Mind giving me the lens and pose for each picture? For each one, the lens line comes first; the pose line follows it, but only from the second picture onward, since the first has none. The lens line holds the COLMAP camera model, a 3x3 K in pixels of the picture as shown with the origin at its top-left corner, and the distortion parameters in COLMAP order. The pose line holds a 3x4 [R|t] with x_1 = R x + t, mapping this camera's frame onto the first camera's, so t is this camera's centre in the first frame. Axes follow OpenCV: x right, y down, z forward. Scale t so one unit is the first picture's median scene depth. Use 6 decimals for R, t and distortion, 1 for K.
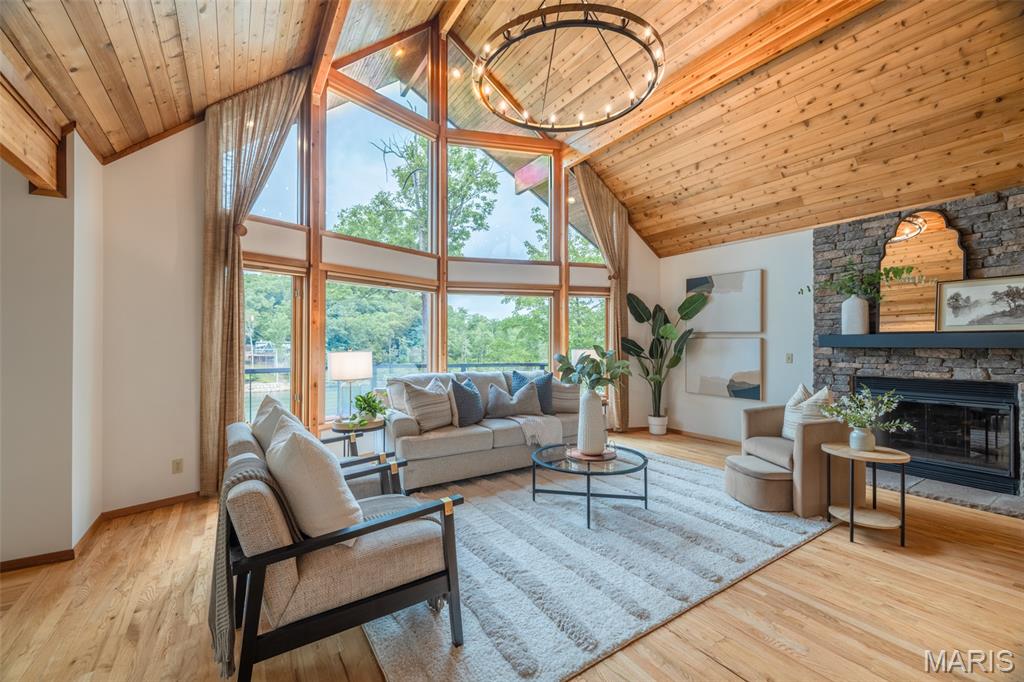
lens RADIAL K [[425.9, 0, 506.8], [0, 425.9, 341.8], [0, 0, 1]] dist [-0.002474, -0.000197]
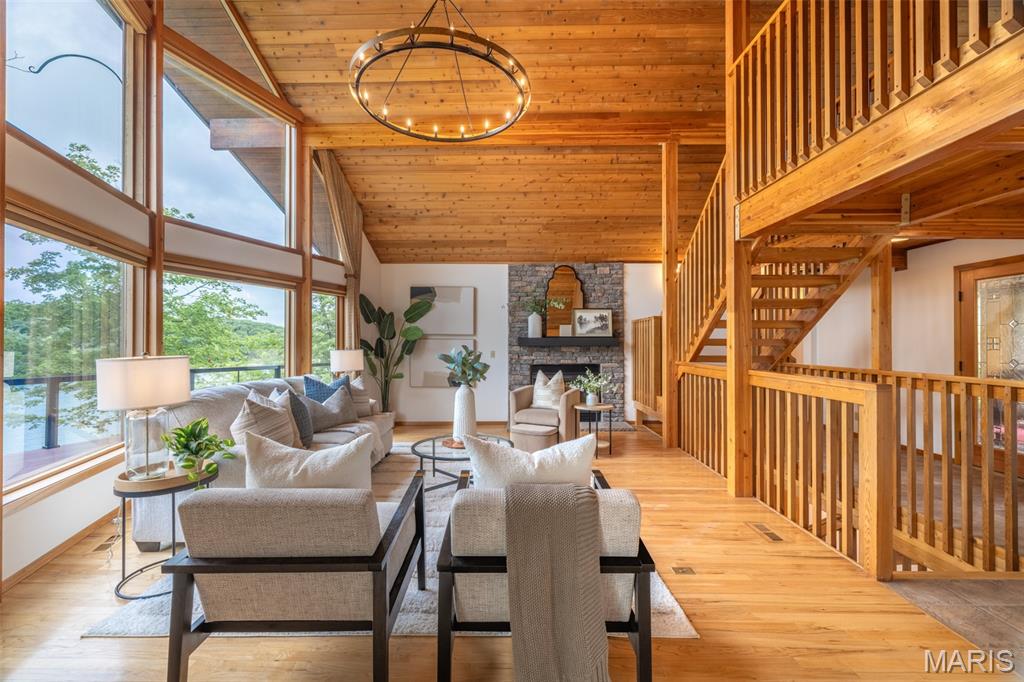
lens RADIAL K [[425.9, 0, 506.8], [0, 425.9, 341.8], [0, 0, 1]] dist [-0.002474, -0.000197]
pose [[0.547531, 0.002388, 0.836782, -0.488902], [-0.002100, 0.999997, -0.001480, 0.000247], [-0.836783, -0.000947, 0.547534, 0.211965]]
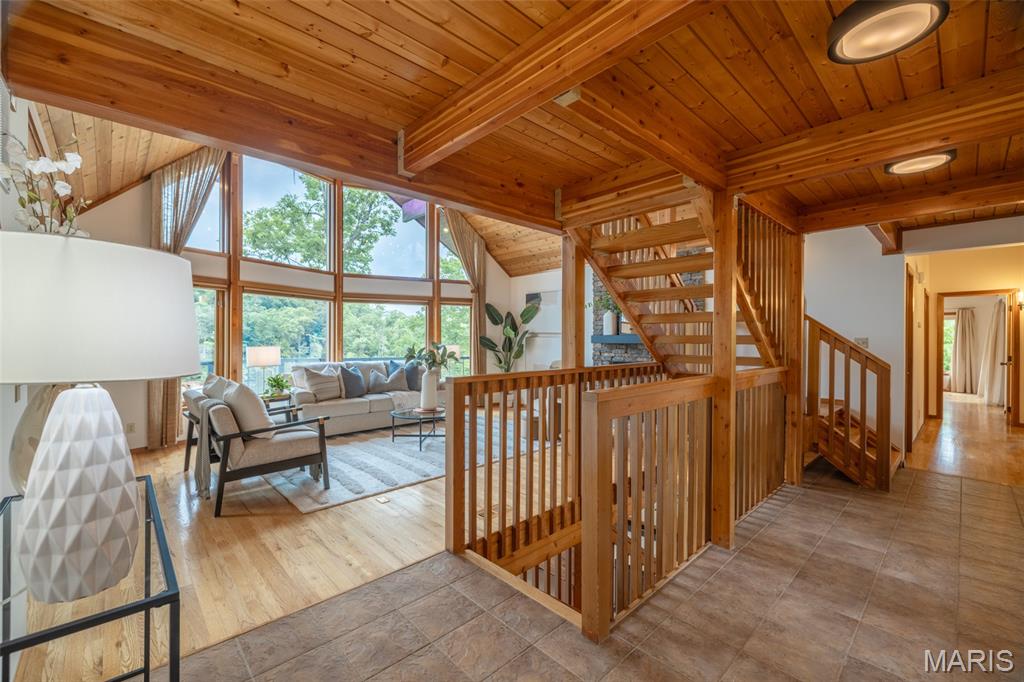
lens RADIAL K [[429.2, 0, 507.8], [0, 429.2, 341.9], [0, 0, 1]] dist [-0.002678, -0.000458]
pose [[0.983145, 0.000355, 0.182828, 0.139809], [-0.001512, 0.999980, 0.006189, -0.001349], [-0.182822, -0.006361, 0.983125, -0.453081]]
